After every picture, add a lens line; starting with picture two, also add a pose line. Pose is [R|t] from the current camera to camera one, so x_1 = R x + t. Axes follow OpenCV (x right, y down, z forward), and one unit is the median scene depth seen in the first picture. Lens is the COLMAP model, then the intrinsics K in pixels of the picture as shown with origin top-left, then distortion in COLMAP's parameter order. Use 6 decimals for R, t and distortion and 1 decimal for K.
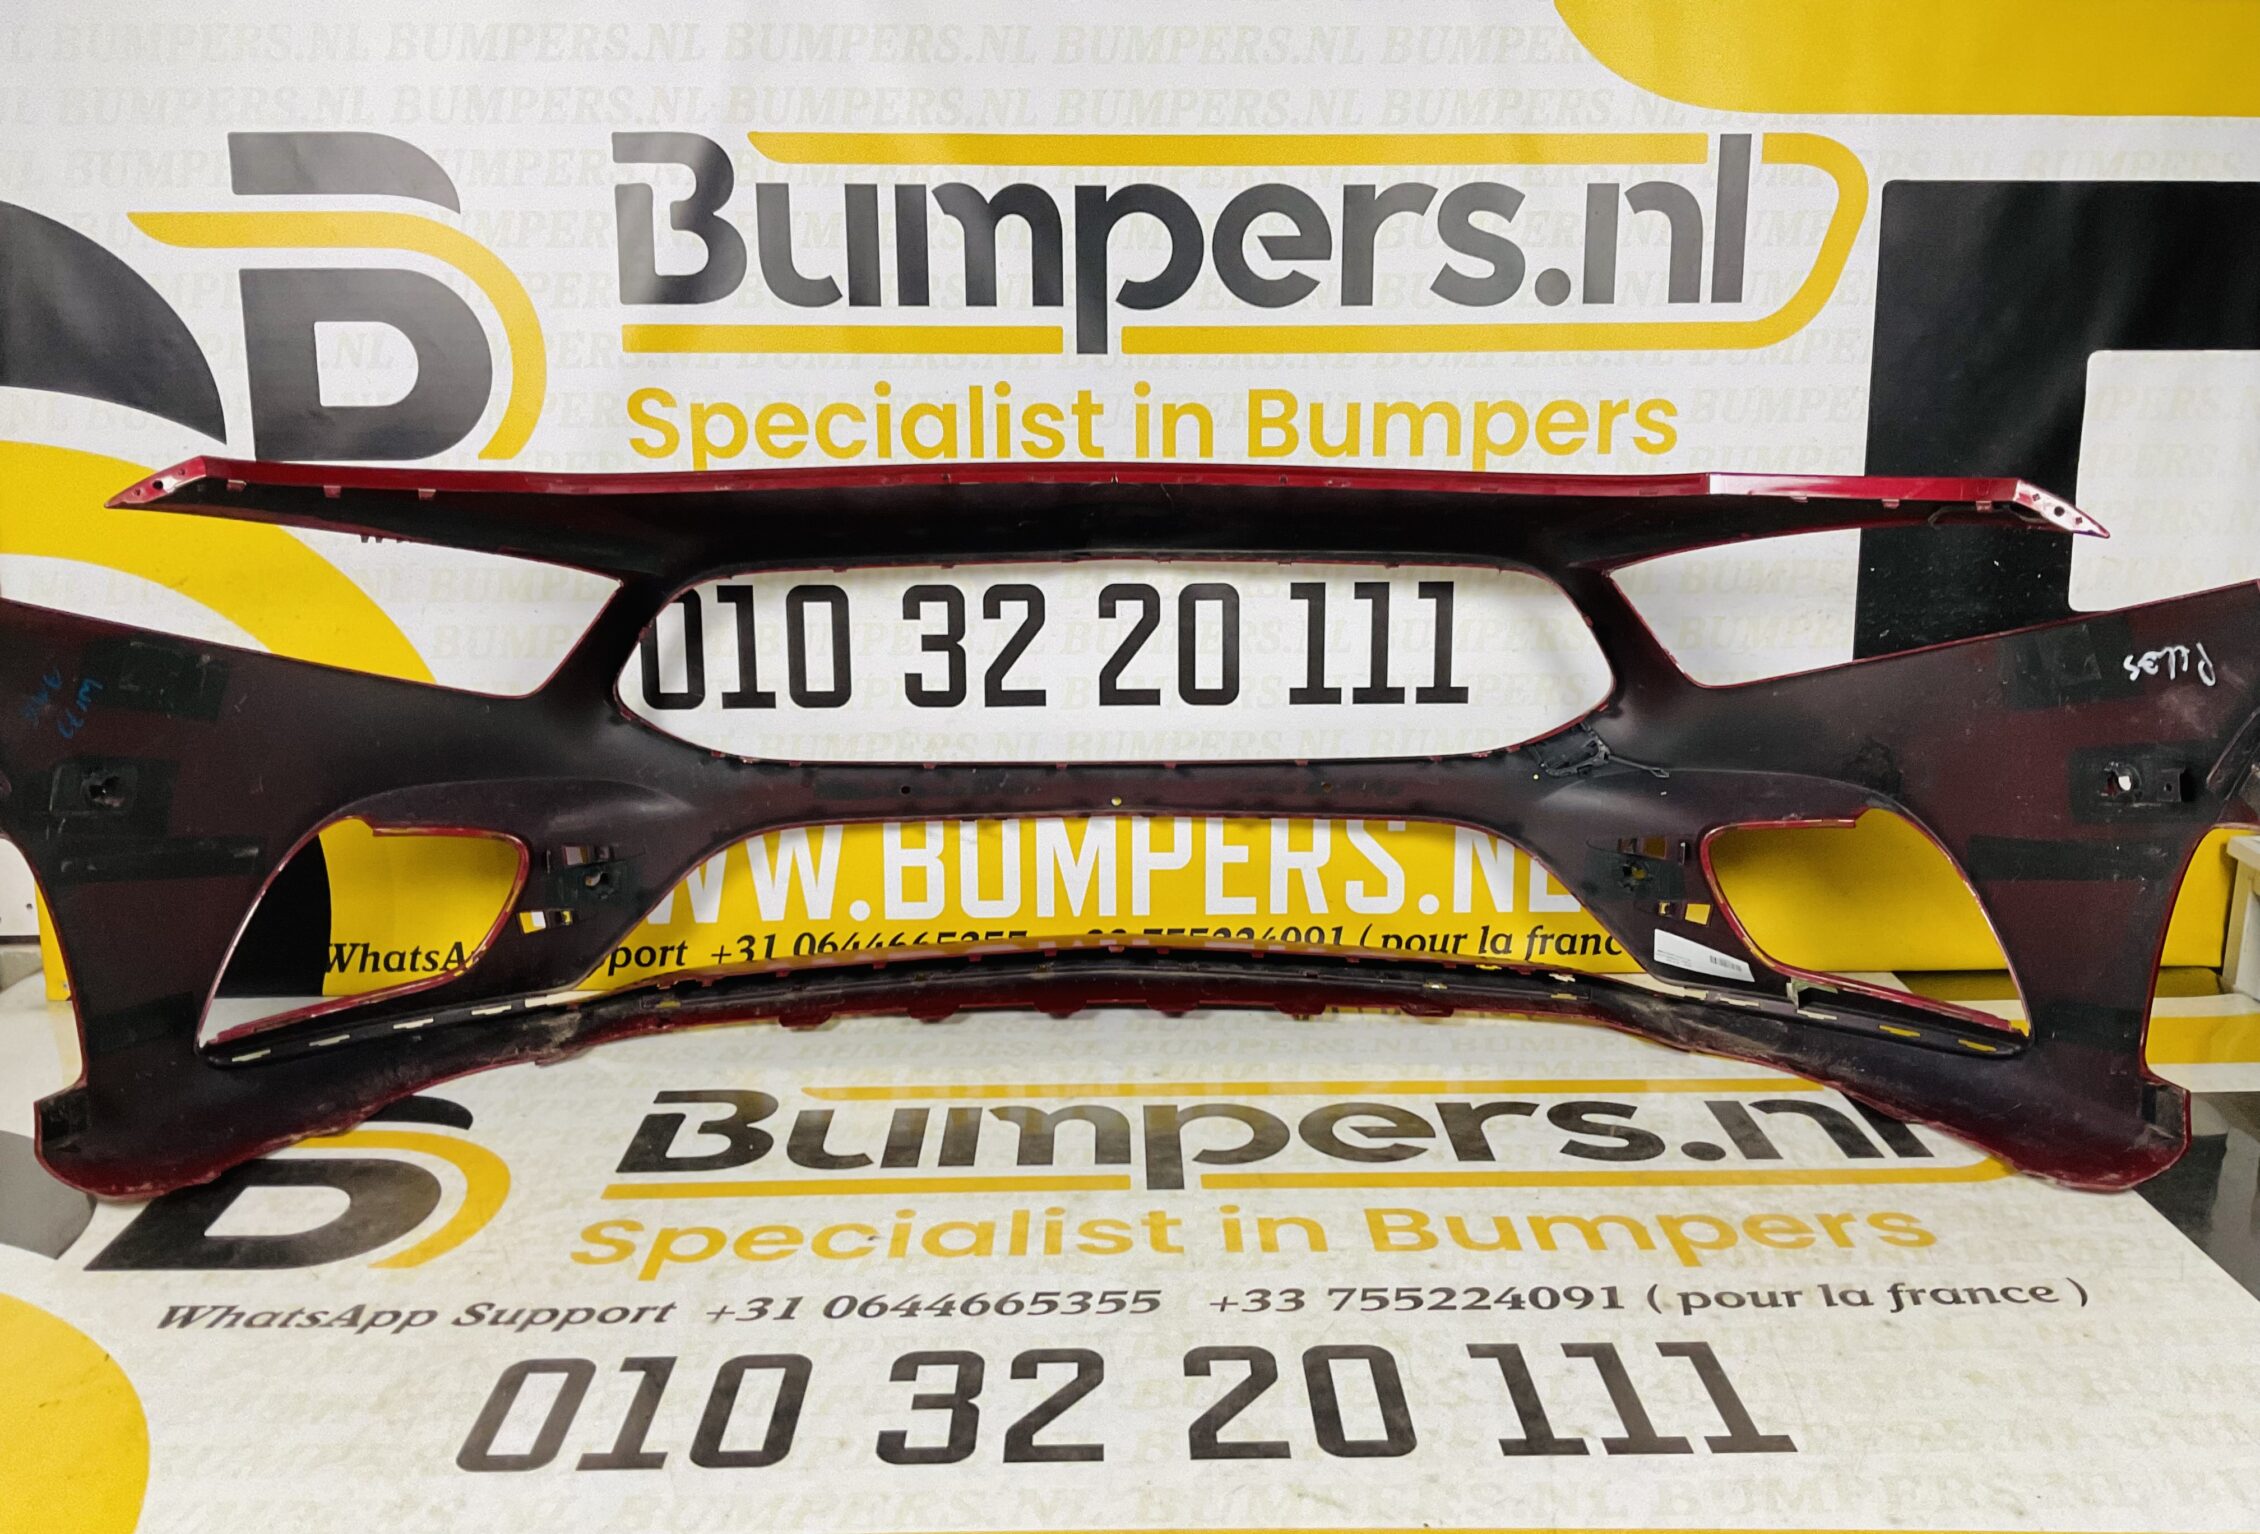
lens RADIAL K [[1875.3, 0, 1116.2], [0, 1875.3, 762.5], [0, 0, 1]] dist [0.067932, -0.051603]
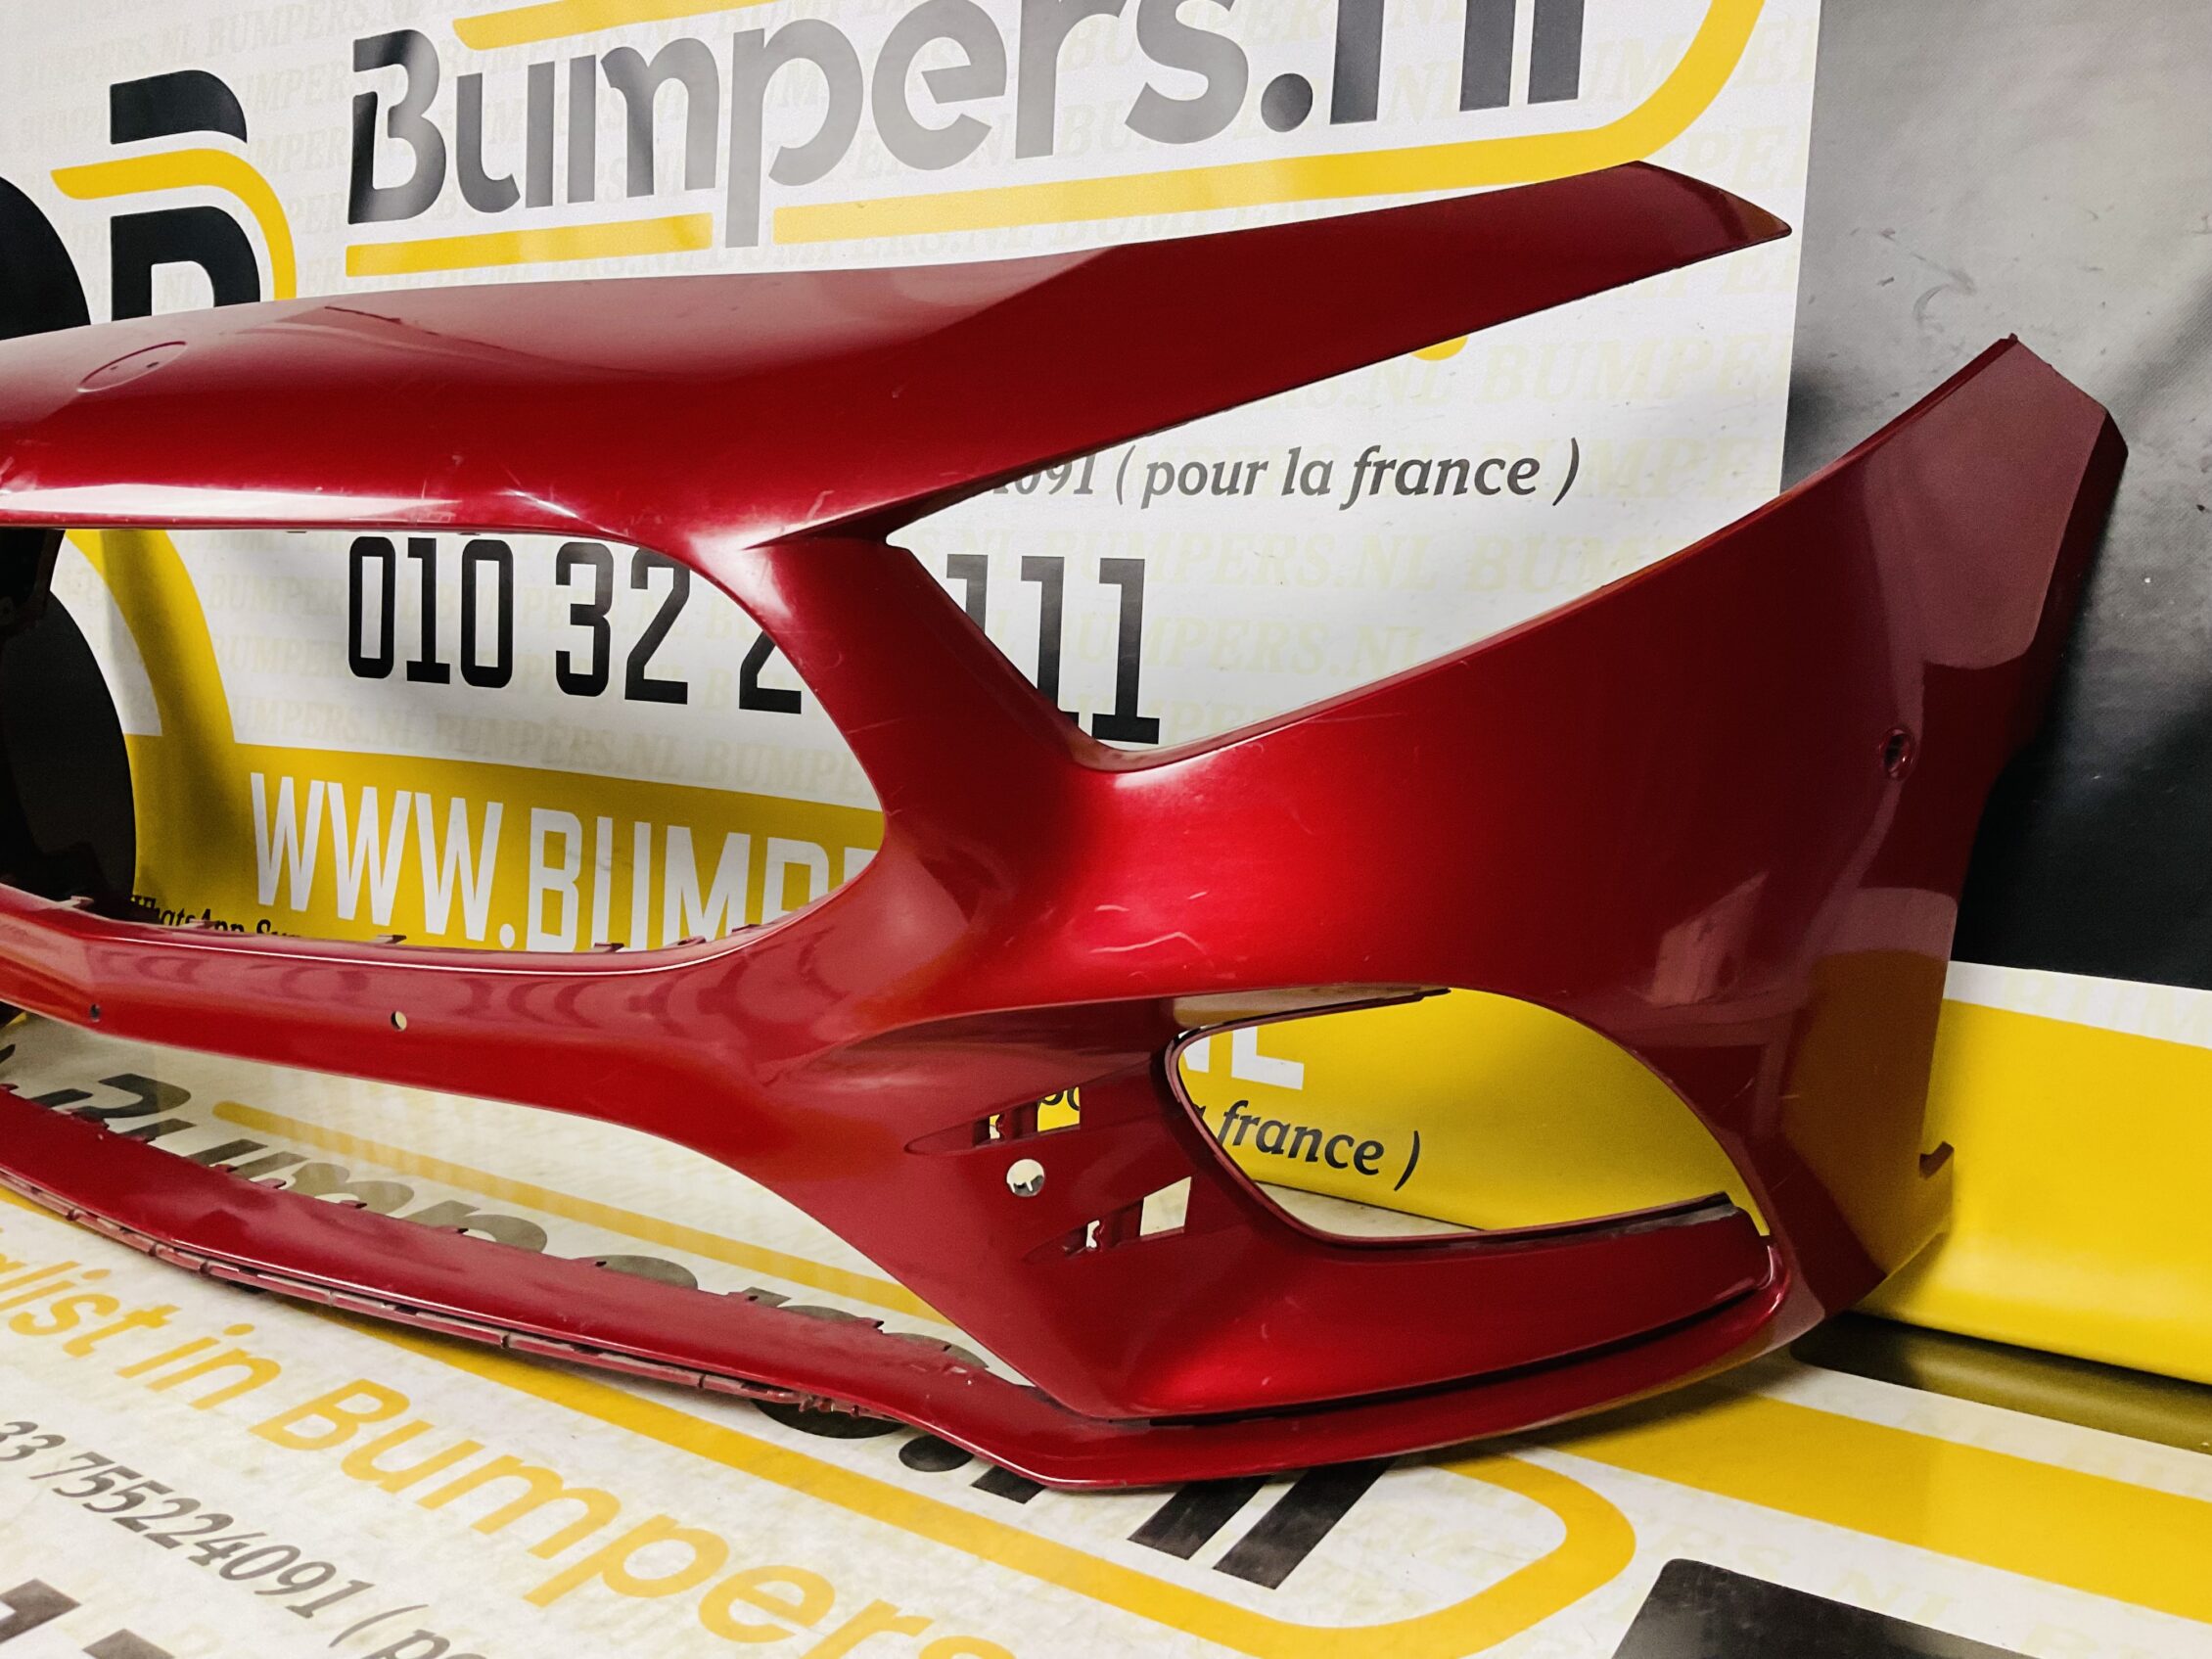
lens RADIAL K [[1854.6, 0, 1087.4], [0, 1854.6, 831.9], [0, 0, 1]] dist [0.026381, -0.060590]
pose [[0.841612, 0.102647, -0.530239, 0.545375], [-0.149141, 0.987768, -0.045504, 0.034643], [0.519082, 0.117377, 0.846627, 0.462566]]
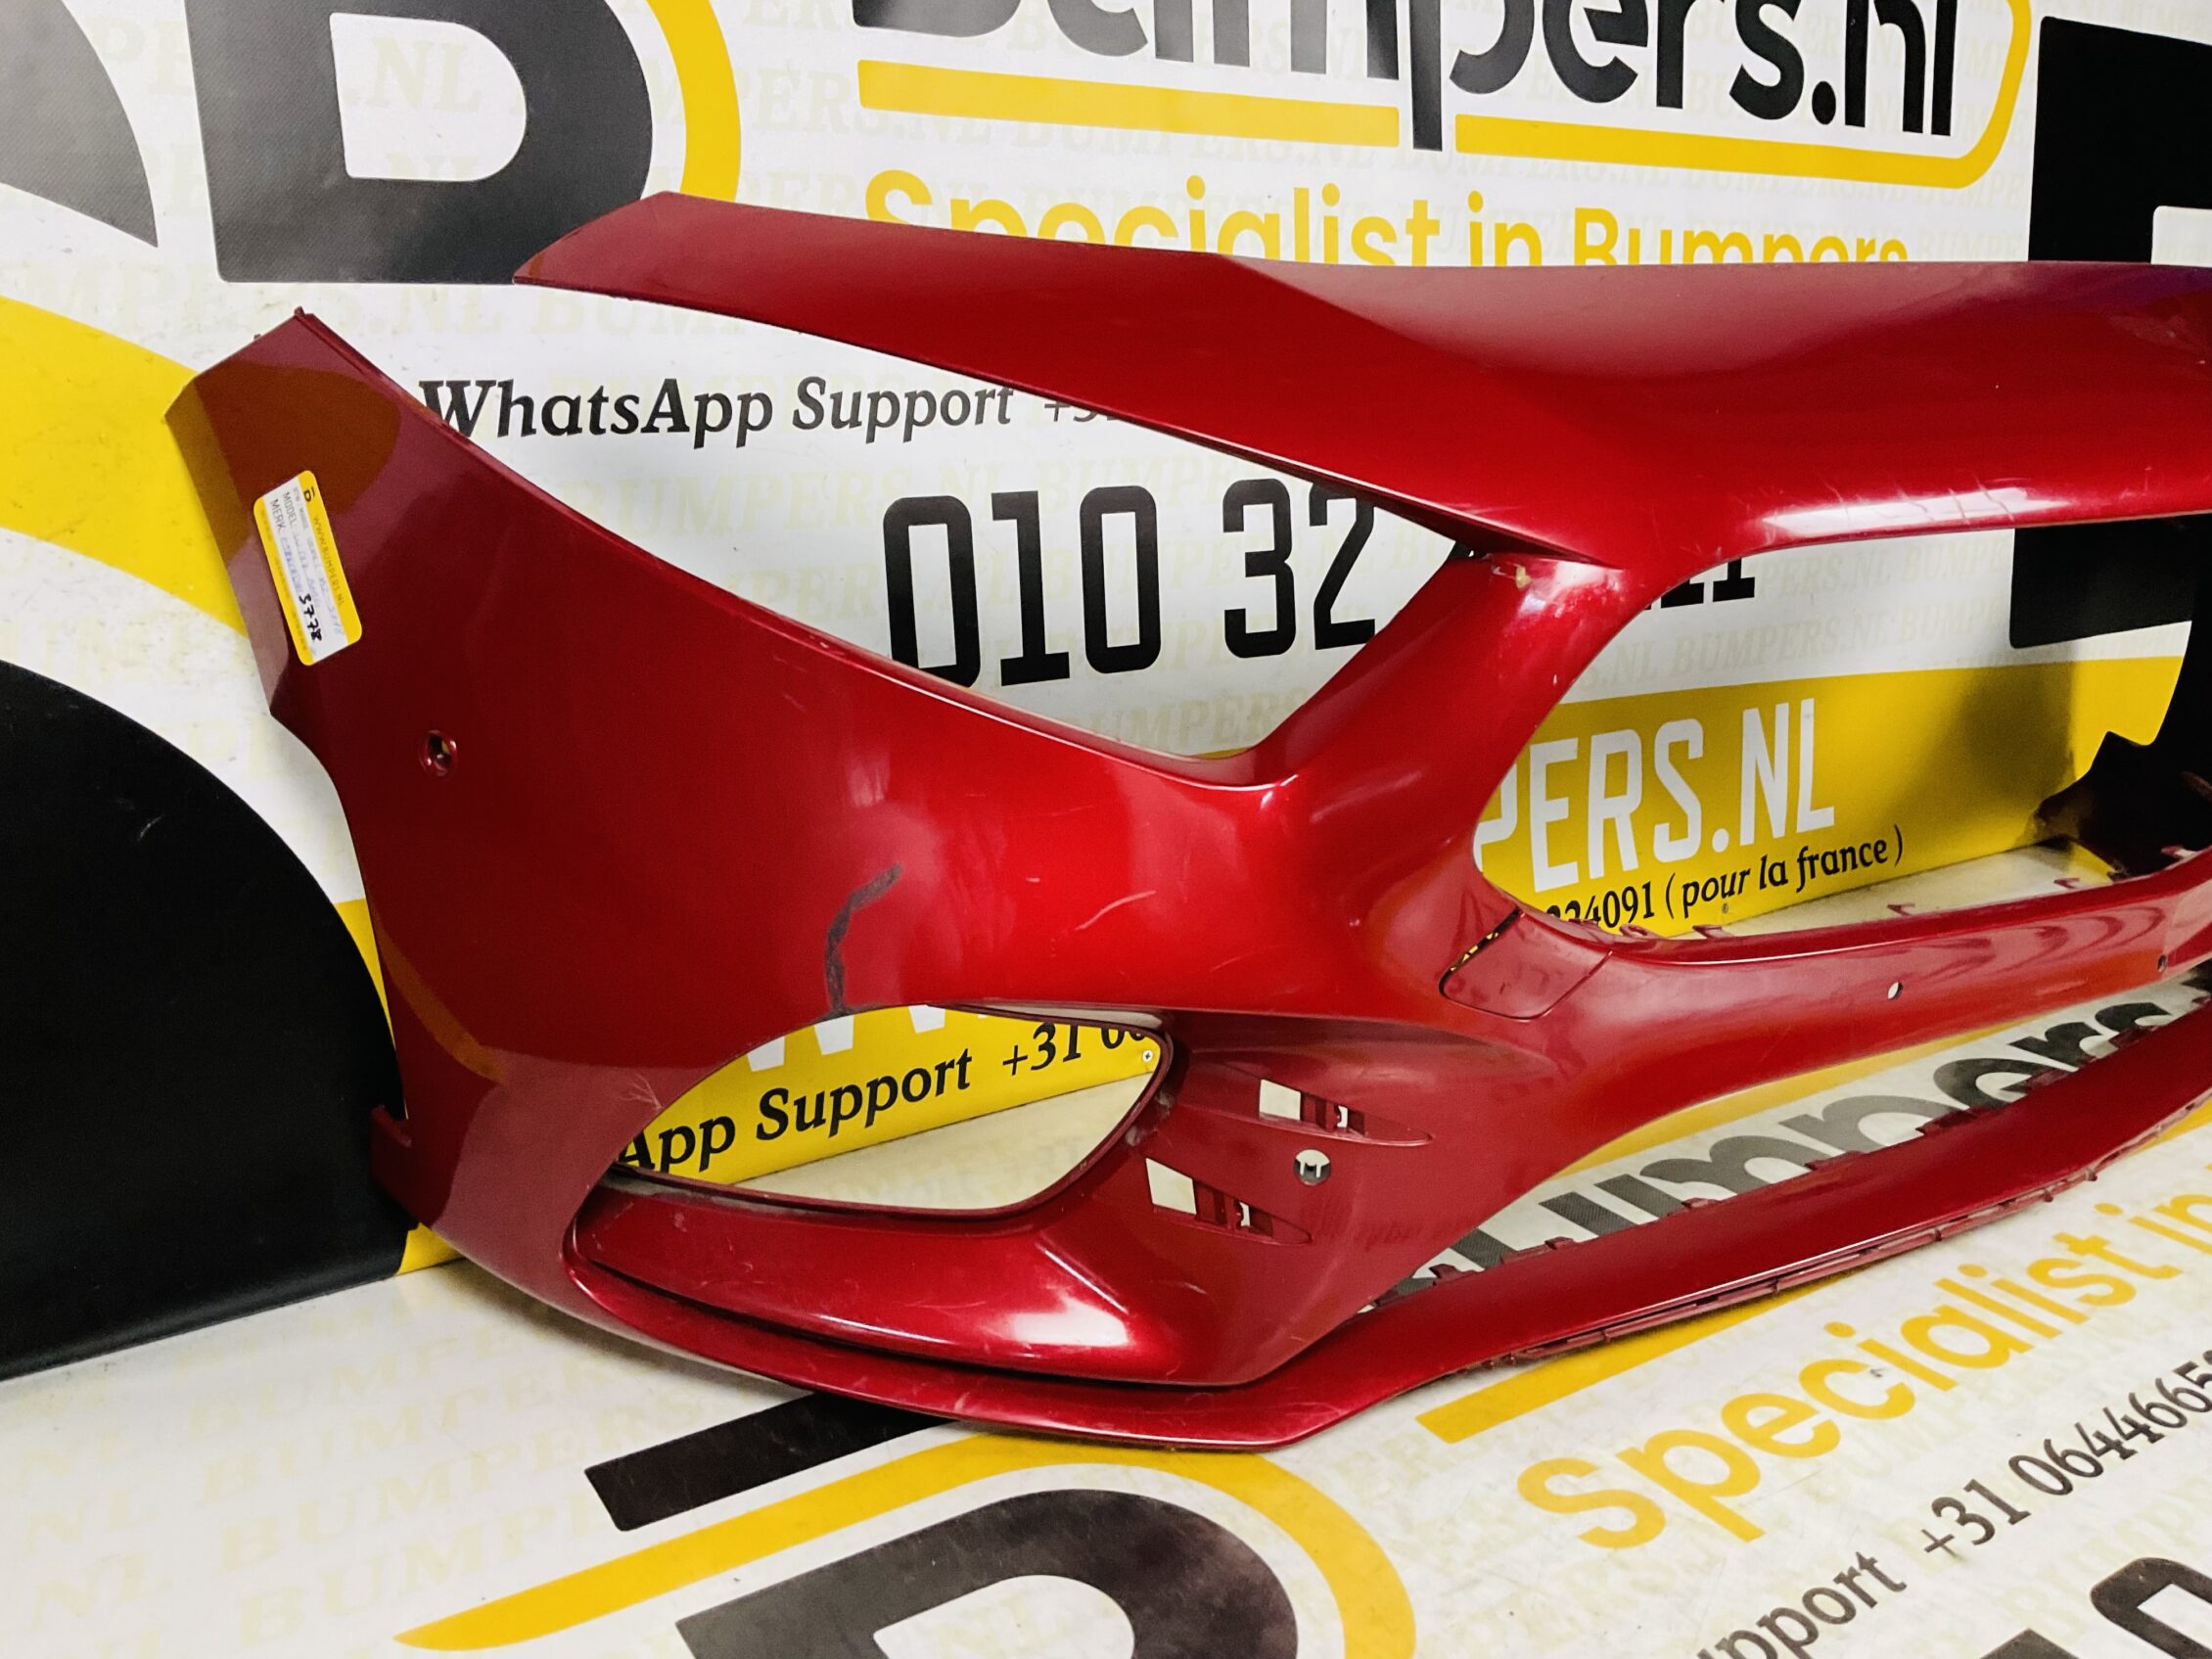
lens RADIAL K [[1854.6, 0, 1102.4], [0, 1854.6, 846.9], [0, 0, 1]] dist [0.026381, -0.060590]
pose [[0.848107, -0.139720, 0.511071, -0.538257], [0.131769, 0.989918, 0.051963, -0.002392], [-0.513178, 0.023273, 0.857966, 0.455833]]
